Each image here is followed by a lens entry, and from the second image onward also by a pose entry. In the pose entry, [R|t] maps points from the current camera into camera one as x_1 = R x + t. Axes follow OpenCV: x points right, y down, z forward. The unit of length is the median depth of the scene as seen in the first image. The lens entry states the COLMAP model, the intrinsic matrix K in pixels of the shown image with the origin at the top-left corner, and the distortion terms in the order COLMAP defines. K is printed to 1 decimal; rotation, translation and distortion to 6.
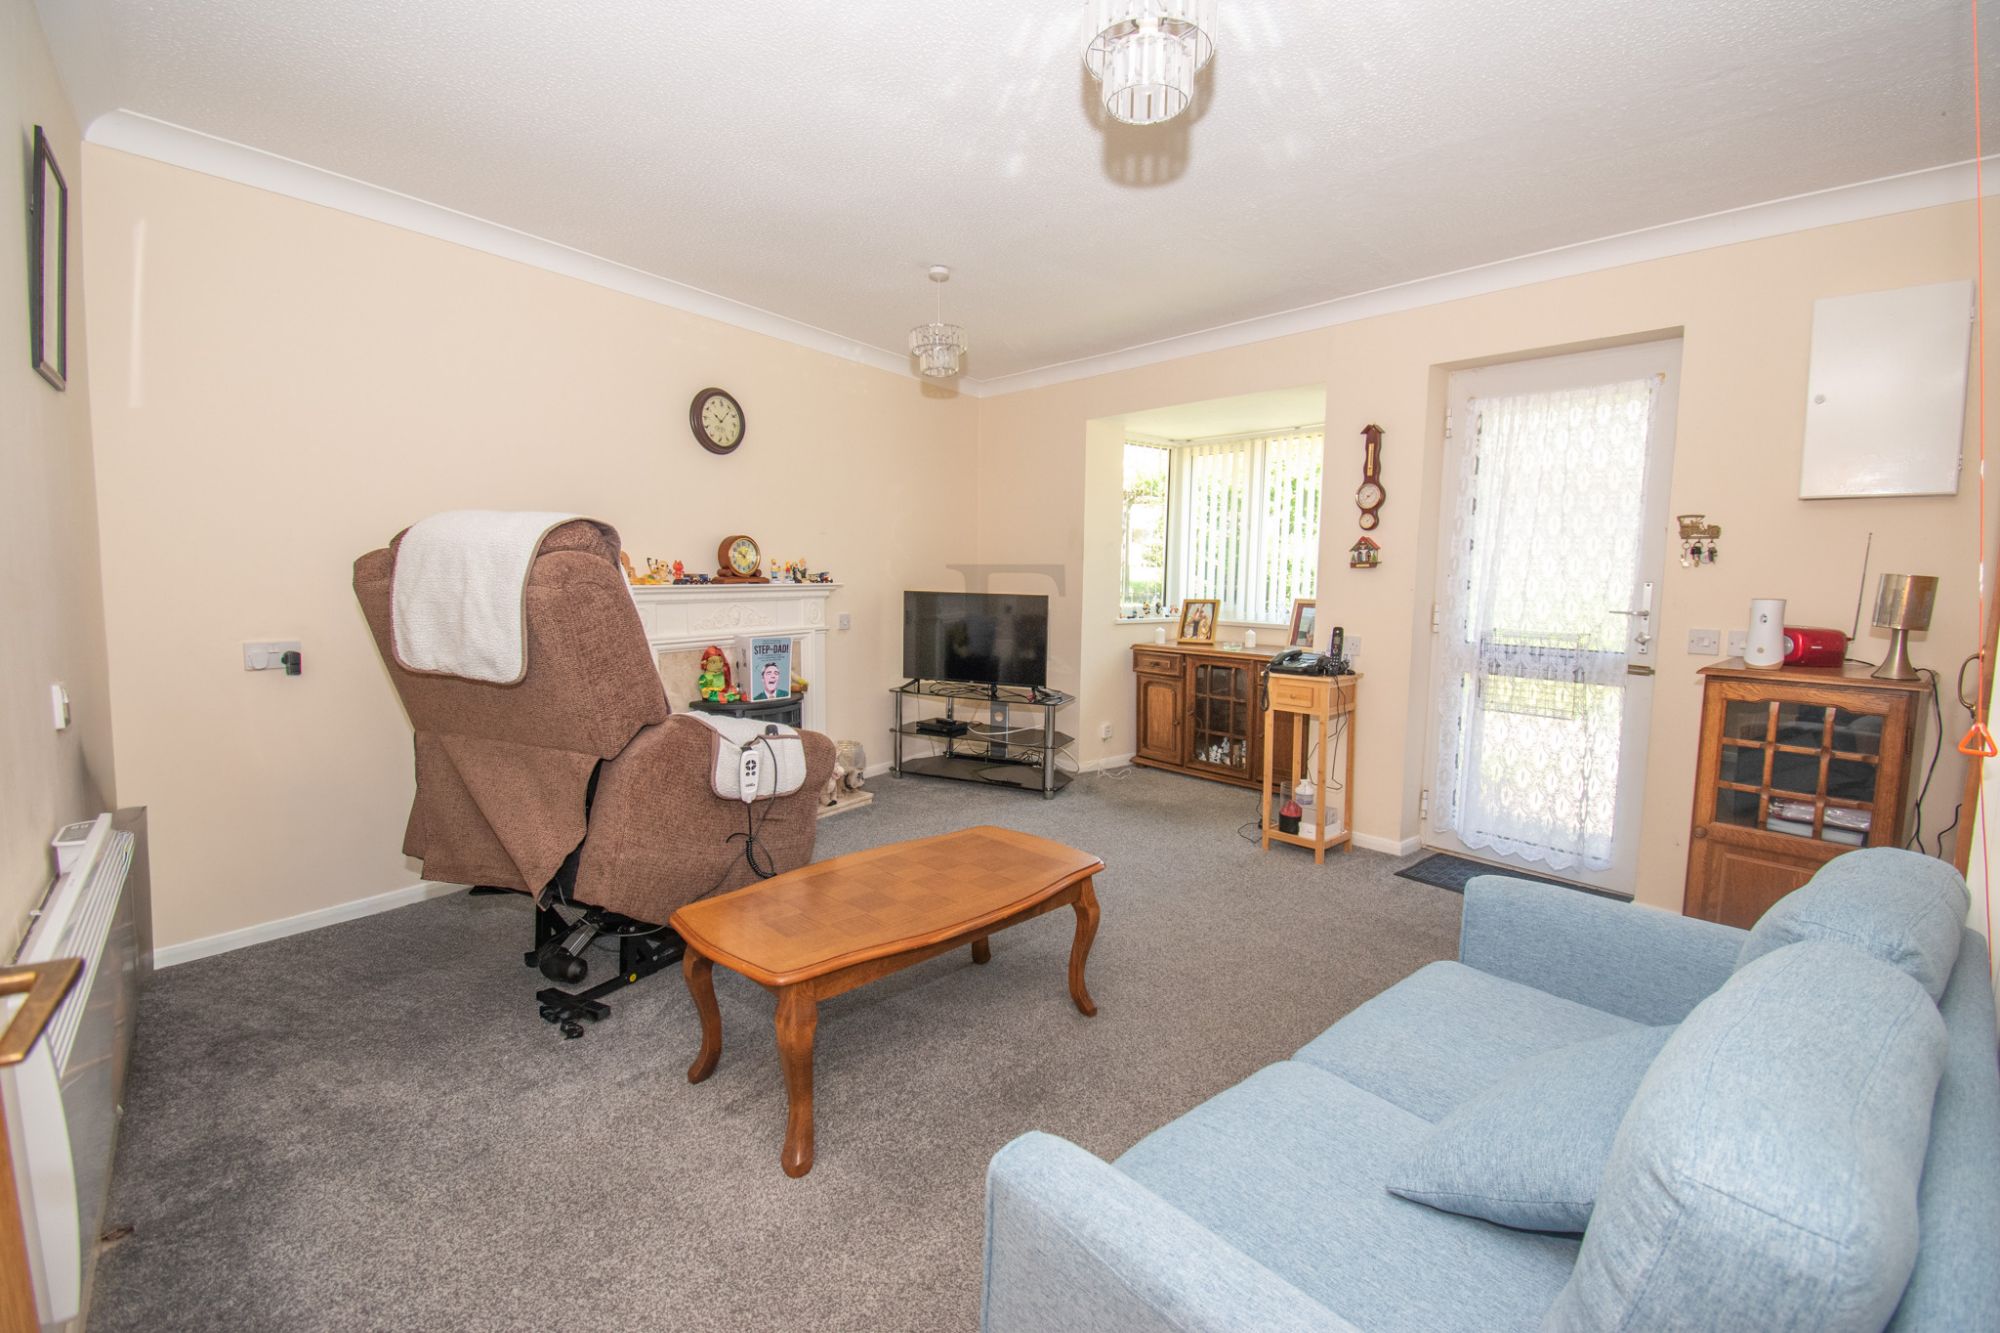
lens RADIAL K [[884.3, 0, 1022.0], [0, 884.3, 656.2], [0, 0, 1]] dist [0.018375, -0.027385]
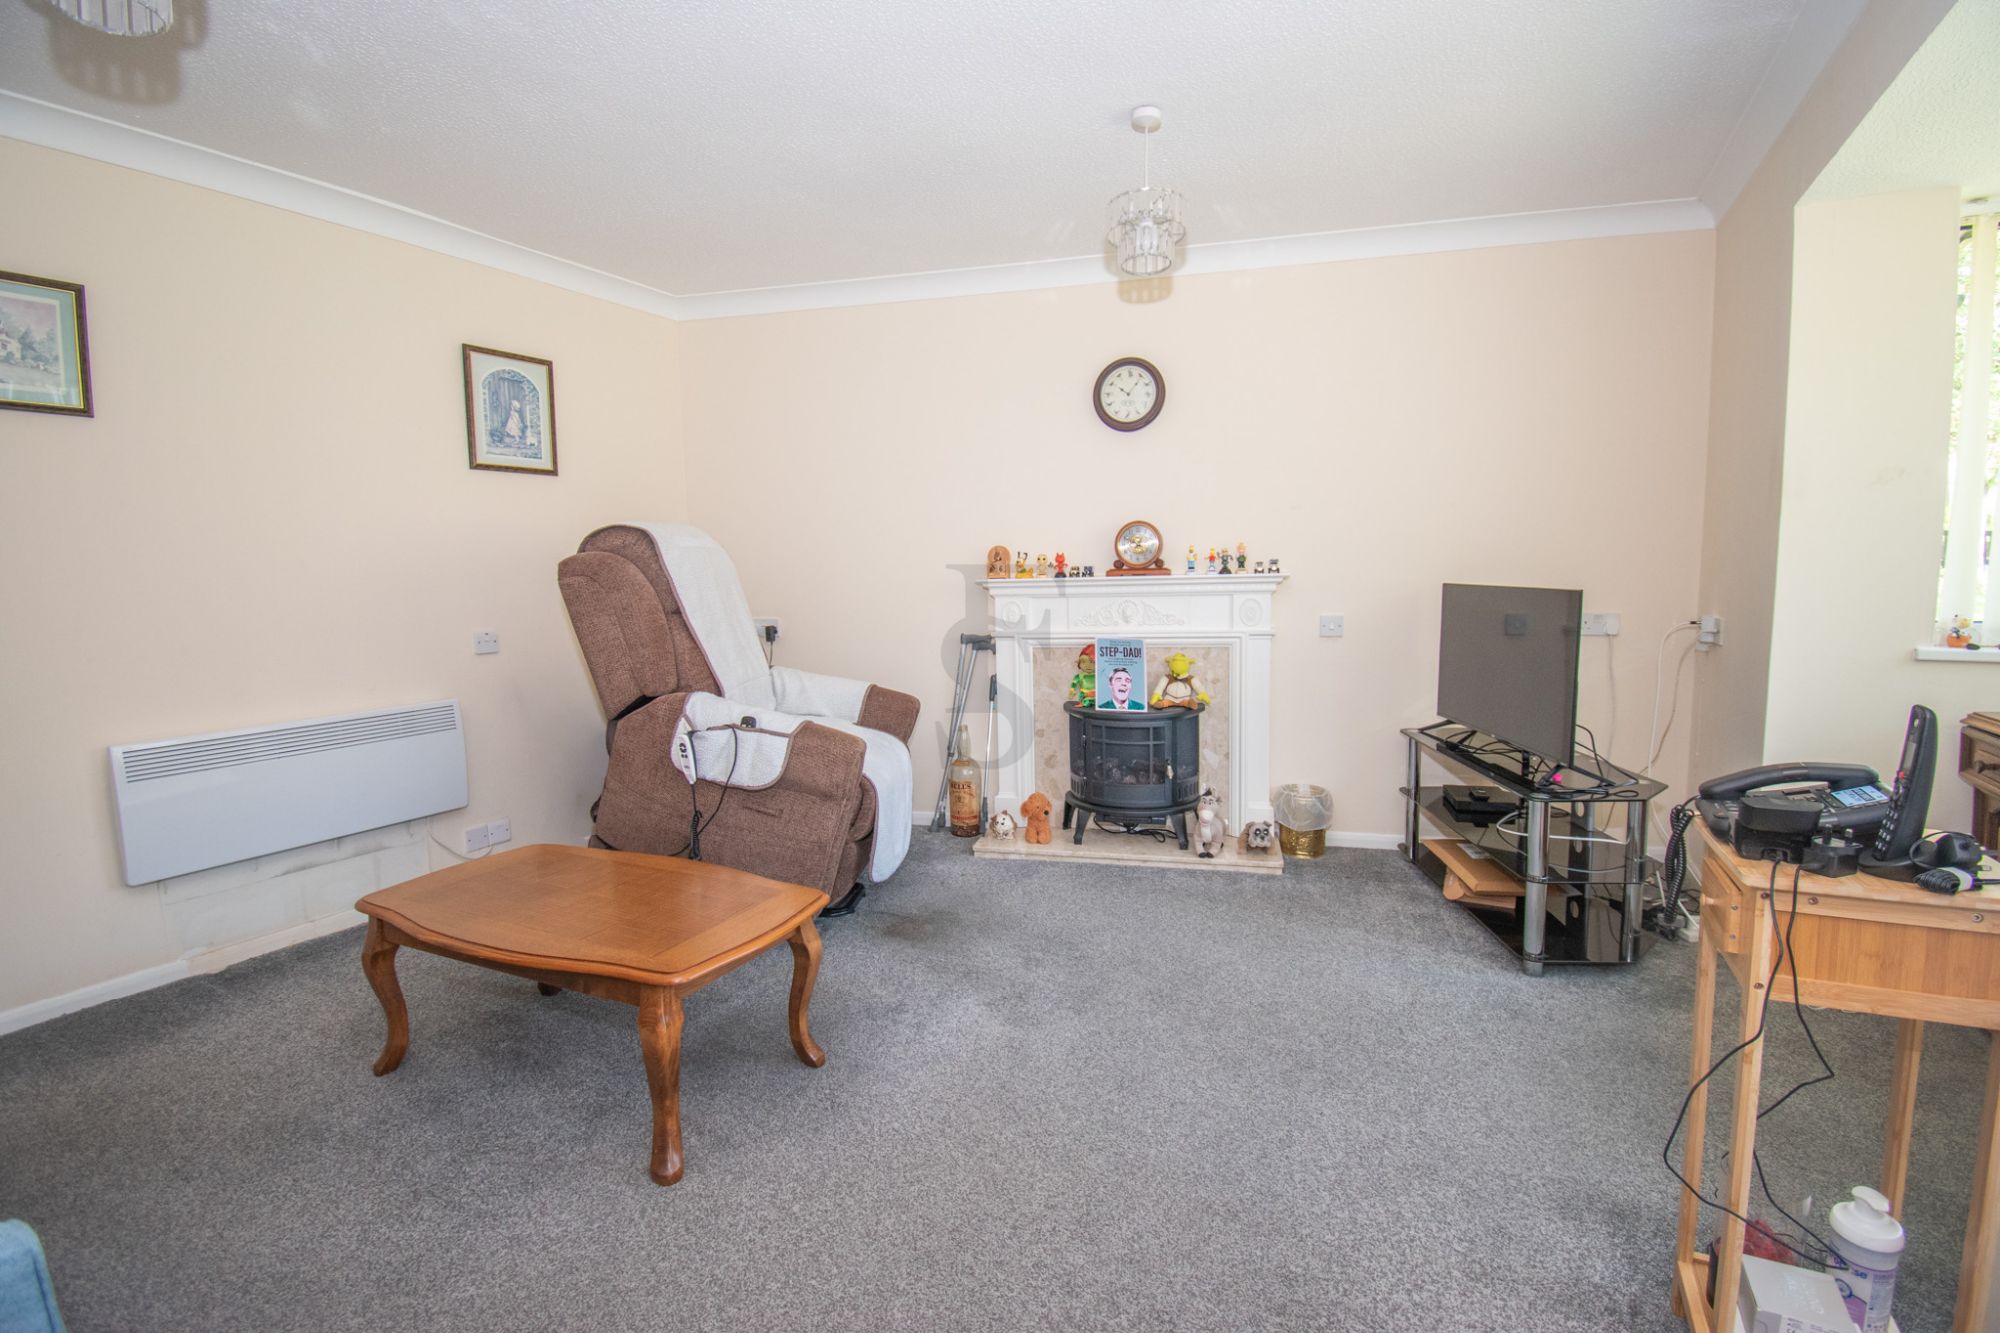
lens RADIAL K [[884.3, 0, 1022.0], [0, 884.3, 656.2], [0, 0, 1]] dist [0.018375, -0.027385]
pose [[0.307611, 0.069230, -0.948990, 0.487845], [-0.067206, 0.996440, 0.050907, -0.040008], [0.949136, 0.048118, 0.311168, 0.629002]]
